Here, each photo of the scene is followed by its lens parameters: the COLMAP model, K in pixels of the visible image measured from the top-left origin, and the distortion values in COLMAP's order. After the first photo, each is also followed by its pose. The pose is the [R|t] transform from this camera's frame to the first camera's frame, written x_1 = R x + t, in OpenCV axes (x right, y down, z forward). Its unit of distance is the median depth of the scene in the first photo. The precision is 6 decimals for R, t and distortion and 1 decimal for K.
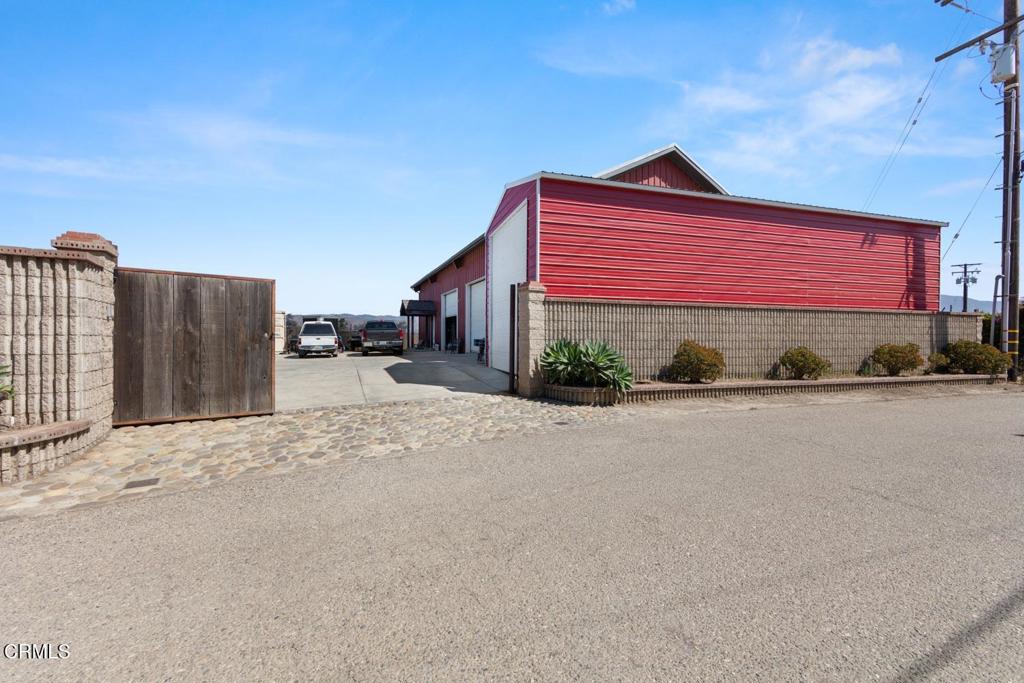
lens RADIAL K [[405.7, 0, 511.1], [0, 405.7, 341.4], [0, 0, 1]] dist [0.000341, -0.000791]
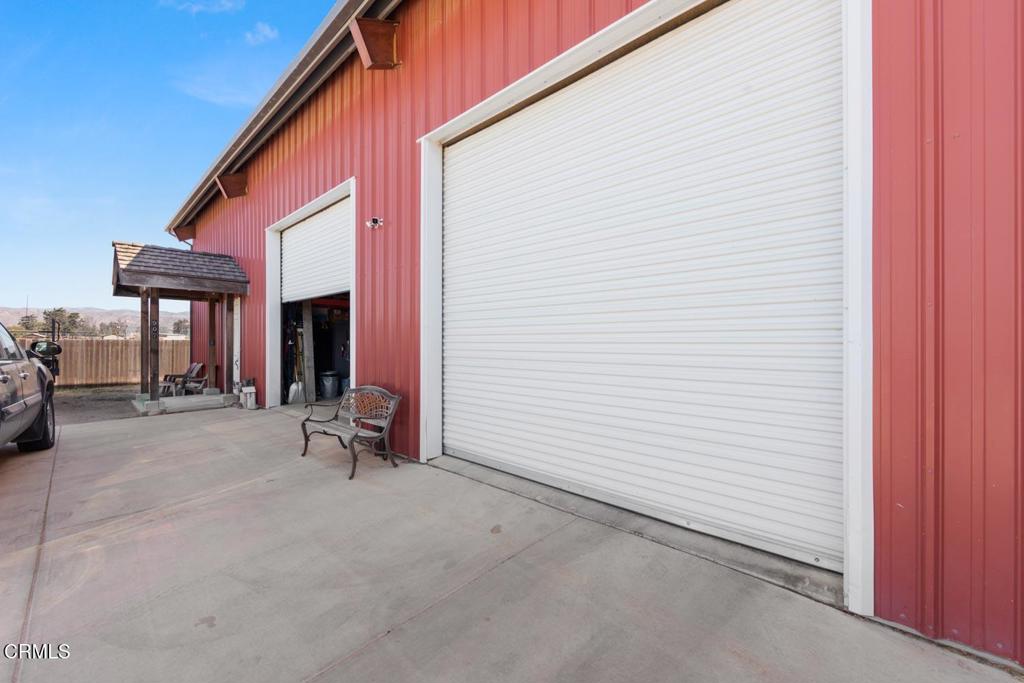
lens RADIAL K [[405.7, 0, 514.0], [0, 405.7, 340.4], [0, 0, 1]] dist [0.000341, -0.000791]
pose [[0.911205, -0.001248, 0.411951, -0.124571], [0.004373, 0.999968, -0.006643, -0.025997], [-0.411929, 0.007854, 0.911182, 0.625935]]
